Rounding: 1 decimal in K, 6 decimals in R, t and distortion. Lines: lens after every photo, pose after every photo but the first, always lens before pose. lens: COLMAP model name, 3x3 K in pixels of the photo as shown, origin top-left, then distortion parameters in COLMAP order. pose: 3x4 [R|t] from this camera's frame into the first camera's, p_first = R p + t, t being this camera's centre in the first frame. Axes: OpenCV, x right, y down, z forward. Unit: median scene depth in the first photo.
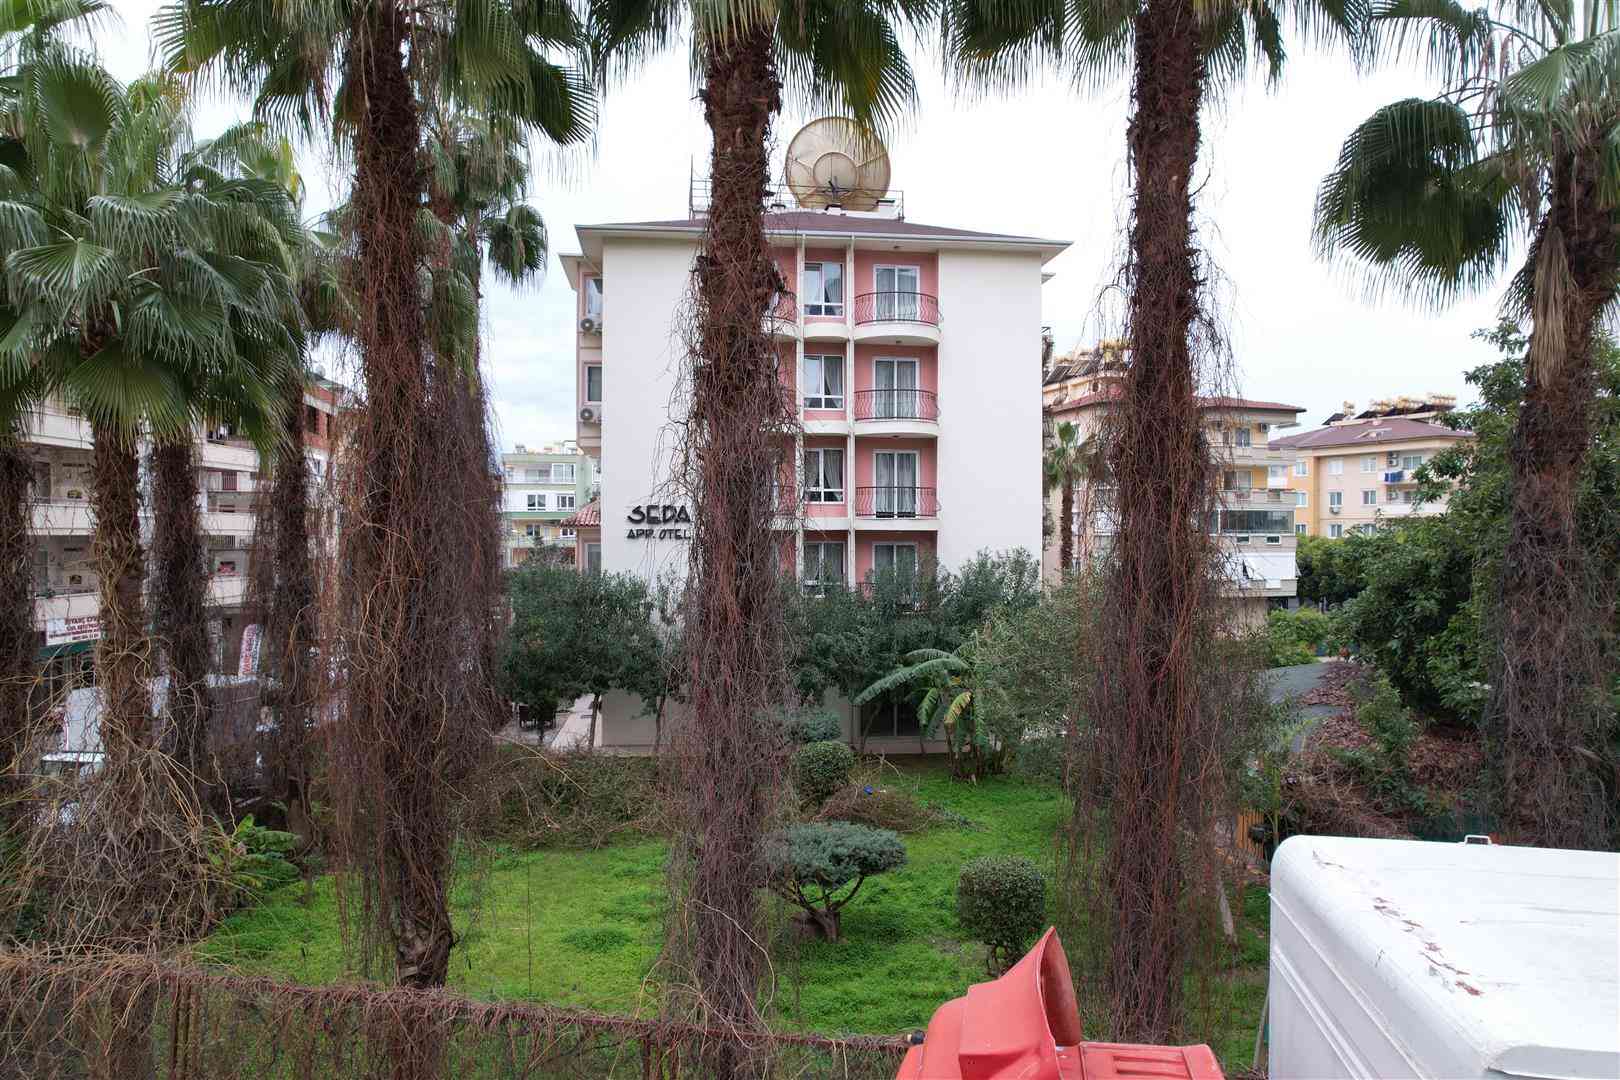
lens RADIAL K [[1096.7, 0, 810.0], [0, 1096.7, 540.0], [0, 0, 1]] dist [-0.082347, 0.081918]
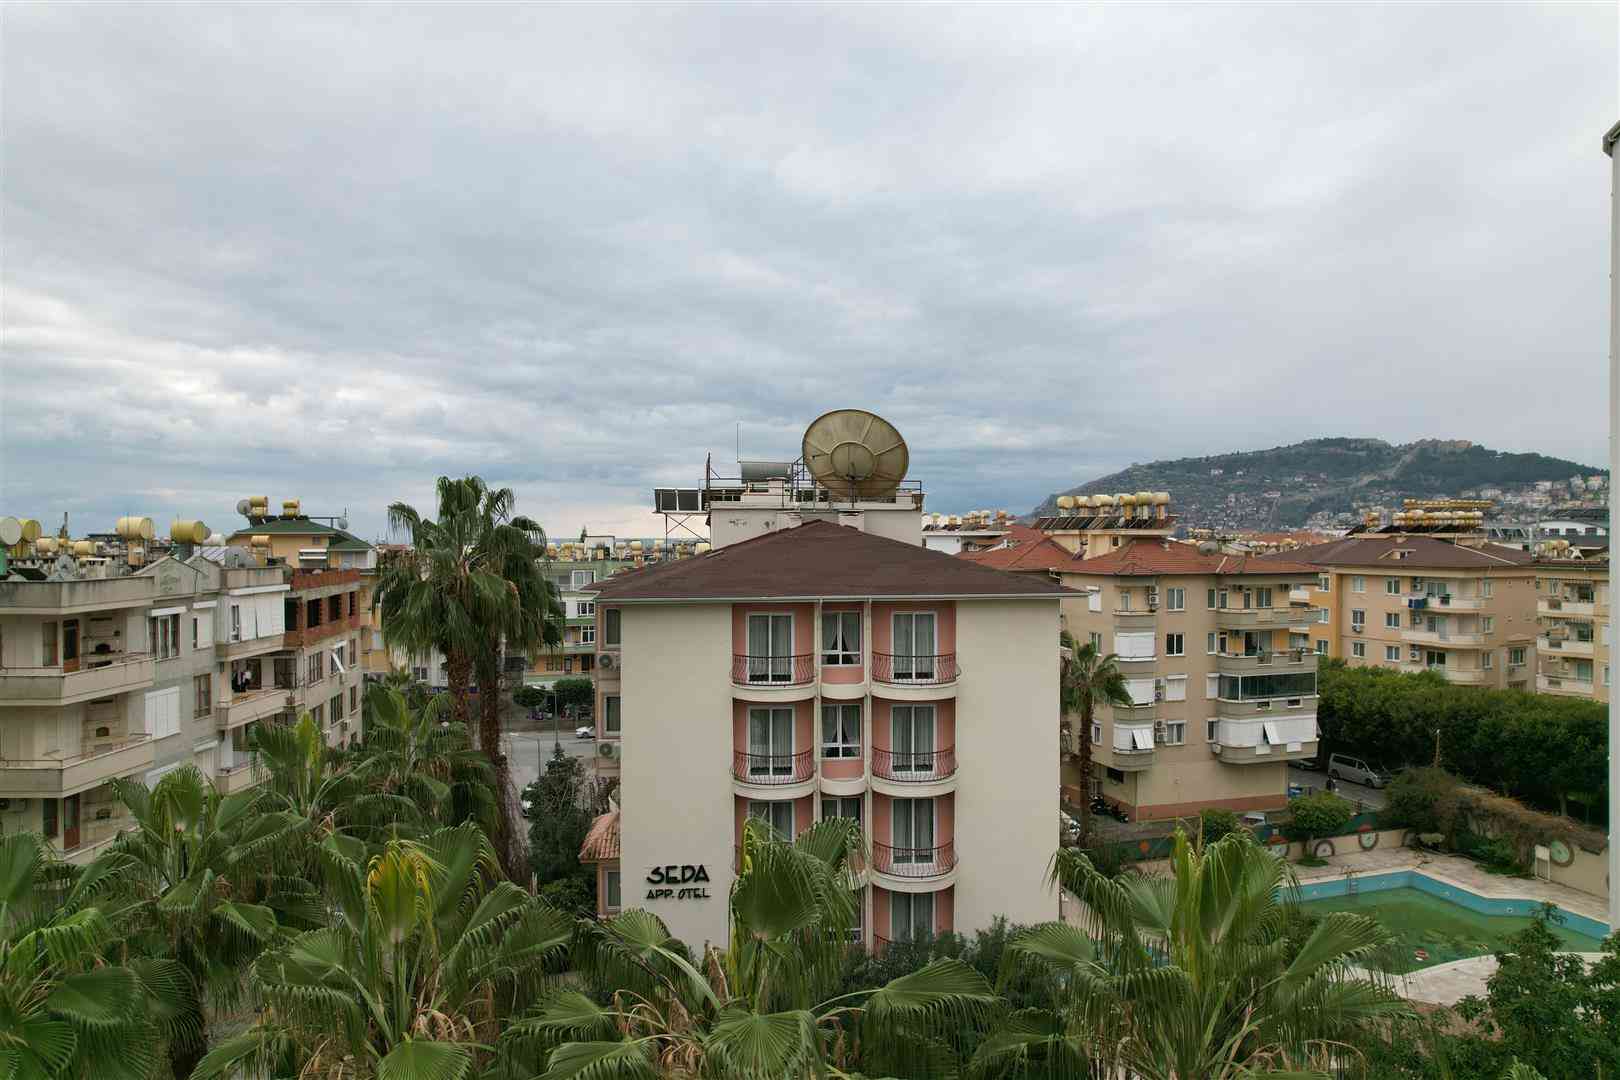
lens RADIAL K [[1096.7, 0, 810.0], [0, 1096.7, 540.0], [0, 0, 1]] dist [-0.082347, 0.081918]
pose [[0.999830, -0.001129, -0.018423, 0.002928], [0.001144, 0.999999, 0.000808, -0.331190], [0.018422, -0.000829, 0.999830, -0.002256]]
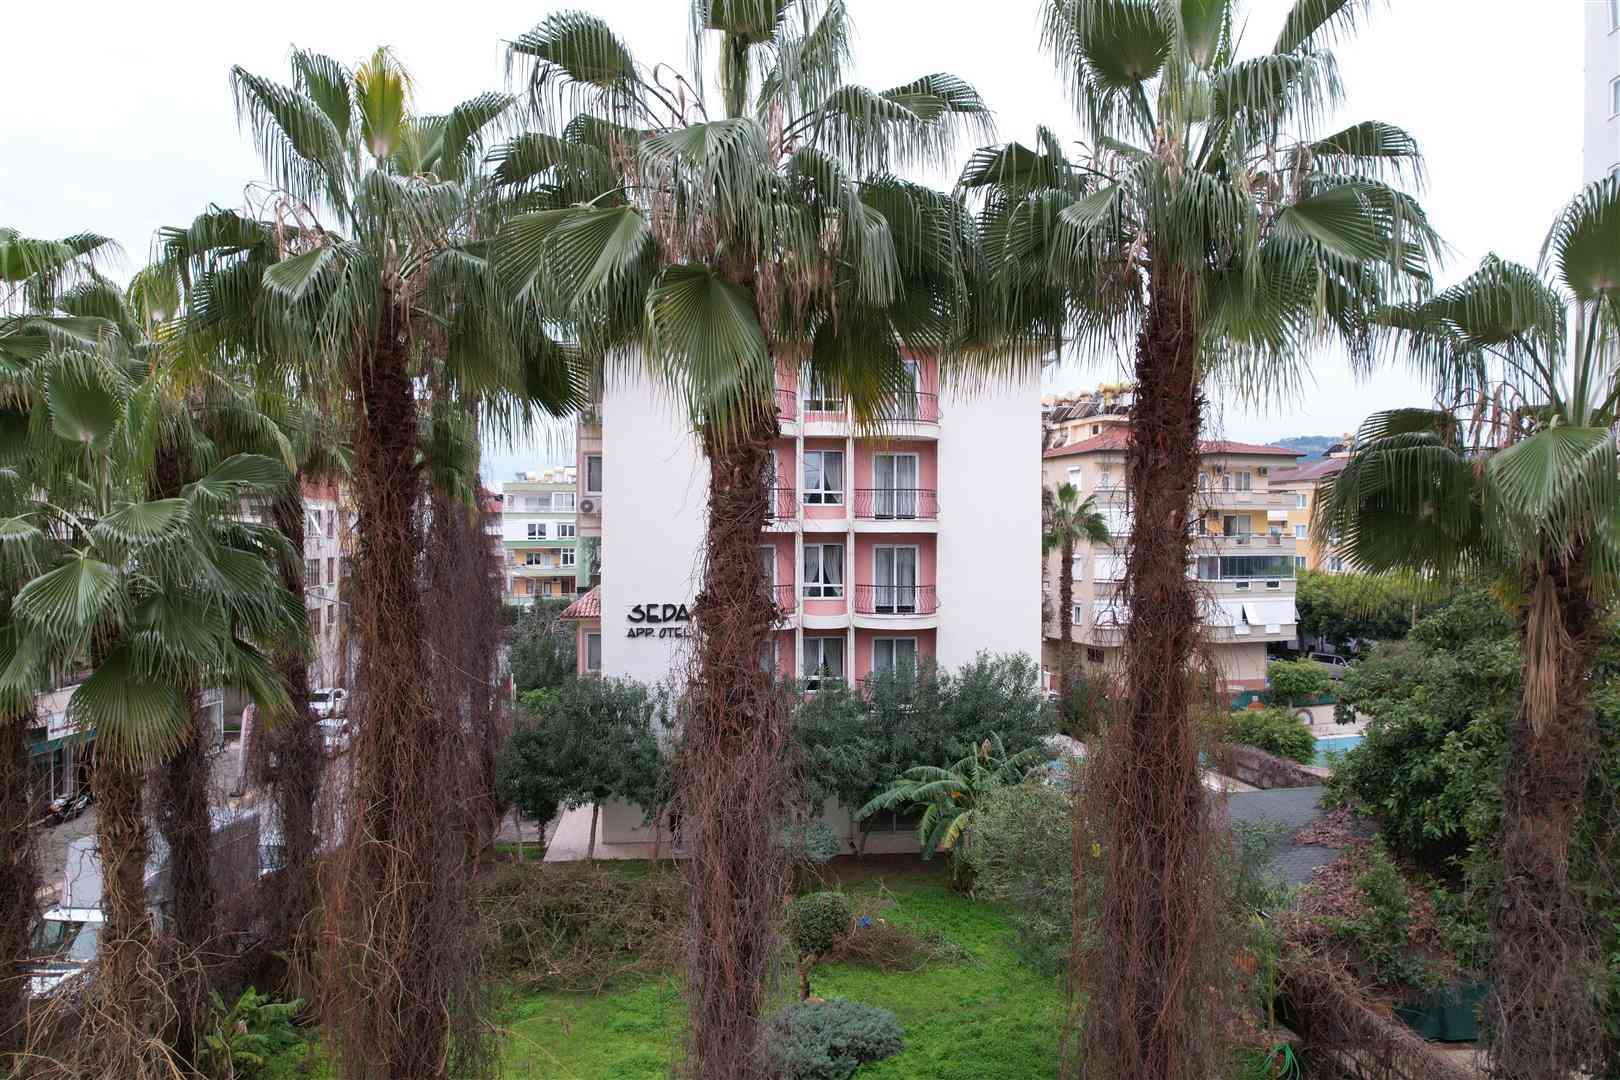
lens RADIAL K [[1096.7, 0, 810.0], [0, 1096.7, 540.0], [0, 0, 1]] dist [-0.082347, 0.081918]
pose [[0.999999, 0.000936, -0.000400, 0.000690], [-0.000936, 1.000000, -0.000078, -0.089836], [0.000399, 0.000079, 1.000000, -0.001939]]
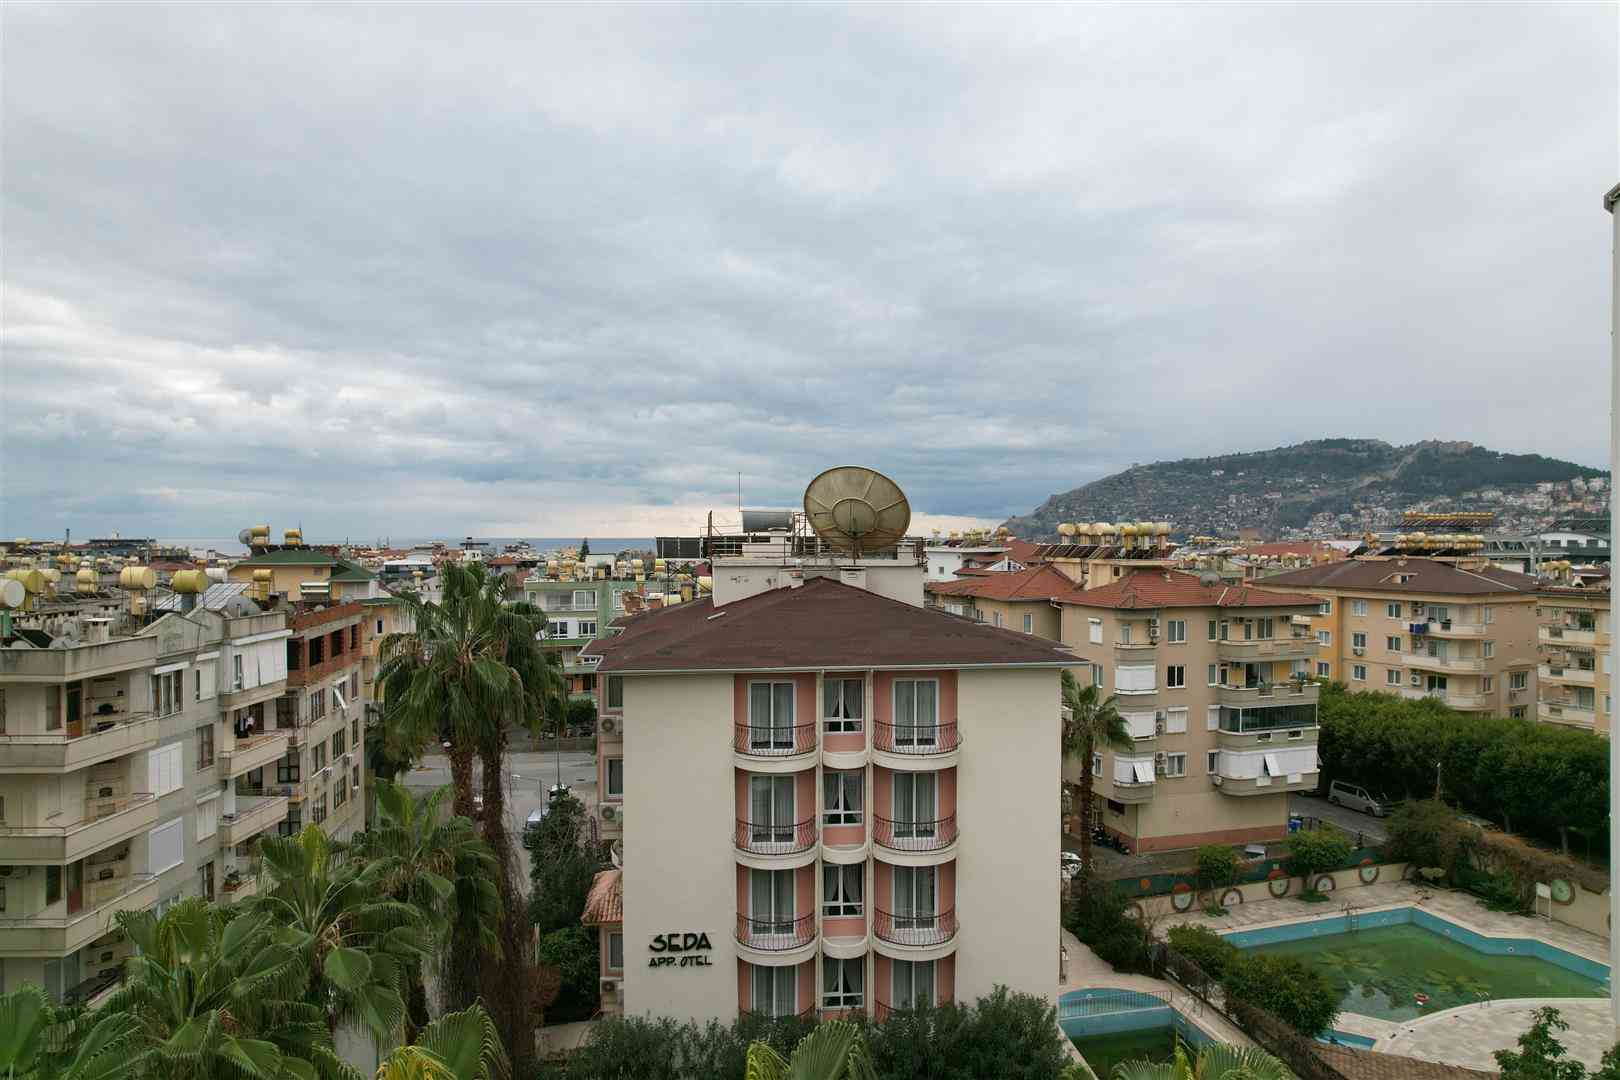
lens RADIAL K [[1096.7, 0, 810.0], [0, 1096.7, 540.0], [0, 0, 1]] dist [-0.082347, 0.081918]
pose [[0.999815, -0.000400, -0.019221, 0.001993], [0.000429, 0.999999, 0.001475, -0.395698], [0.019221, -0.001483, 0.999814, -0.003628]]
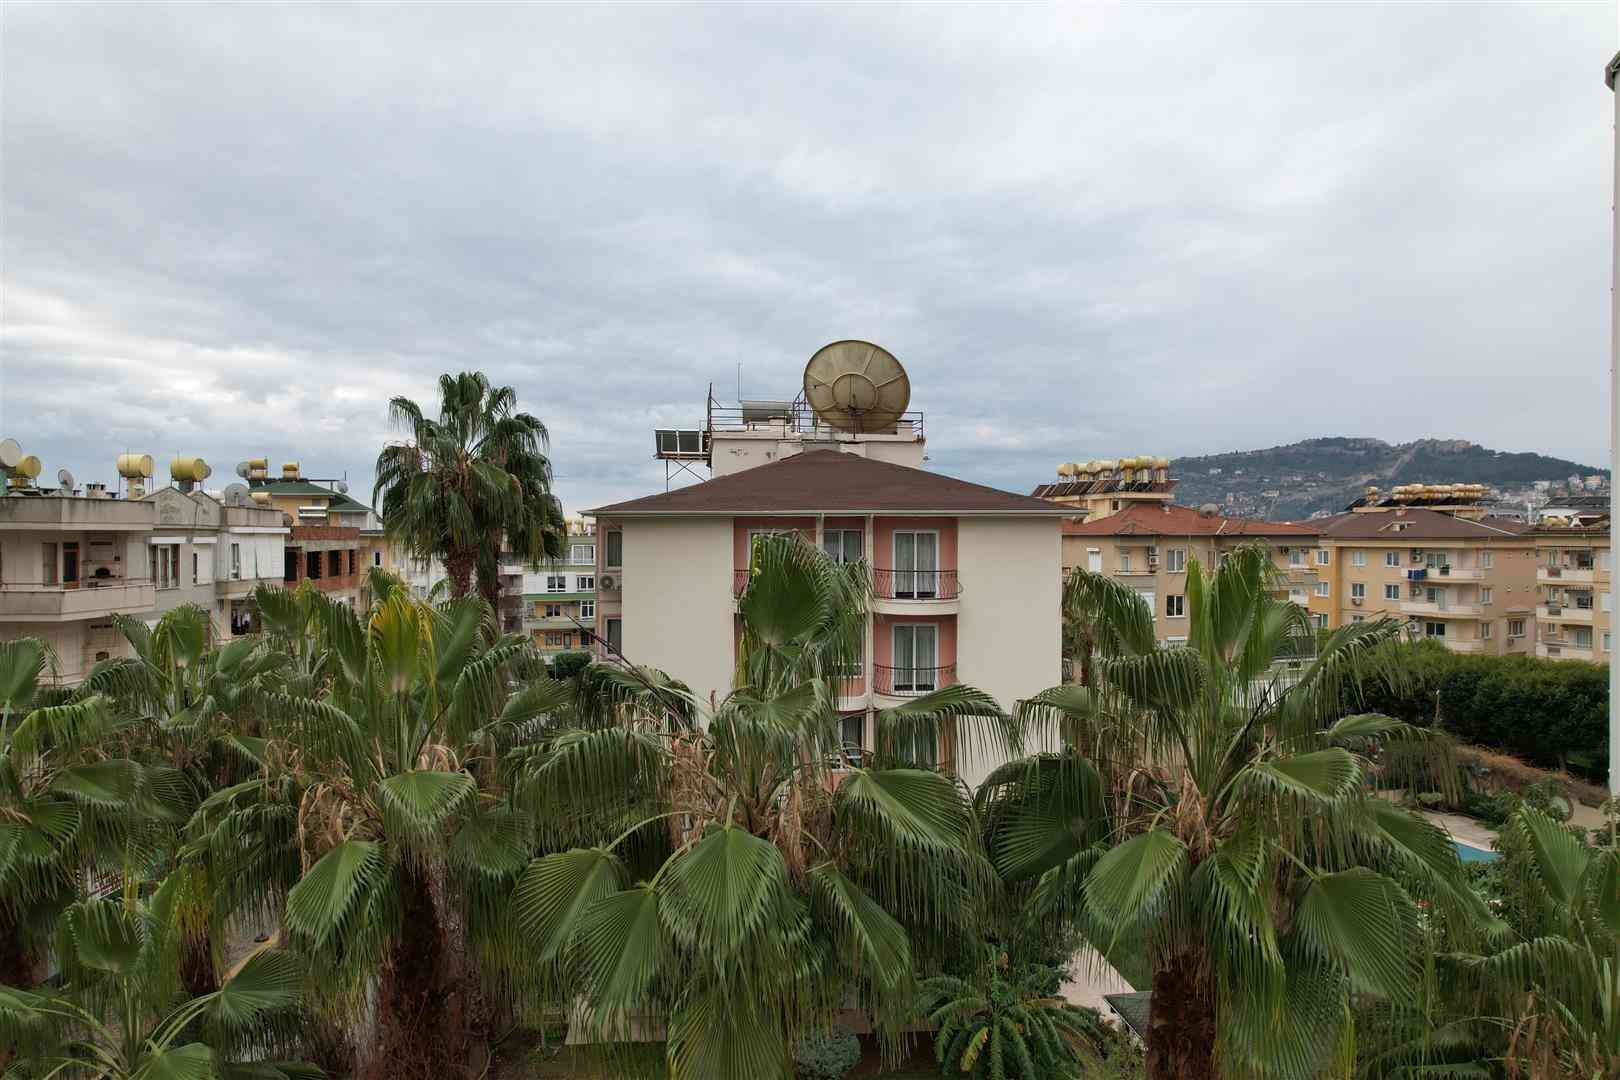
lens RADIAL K [[1096.7, 0, 810.0], [0, 1096.7, 540.0], [0, 0, 1]] dist [-0.082347, 0.081918]
pose [[0.999850, 0.000694, -0.017308, 0.000326], [-0.000679, 0.999999, 0.000879, -0.253842], [0.017309, -0.000867, 0.999850, -0.001436]]
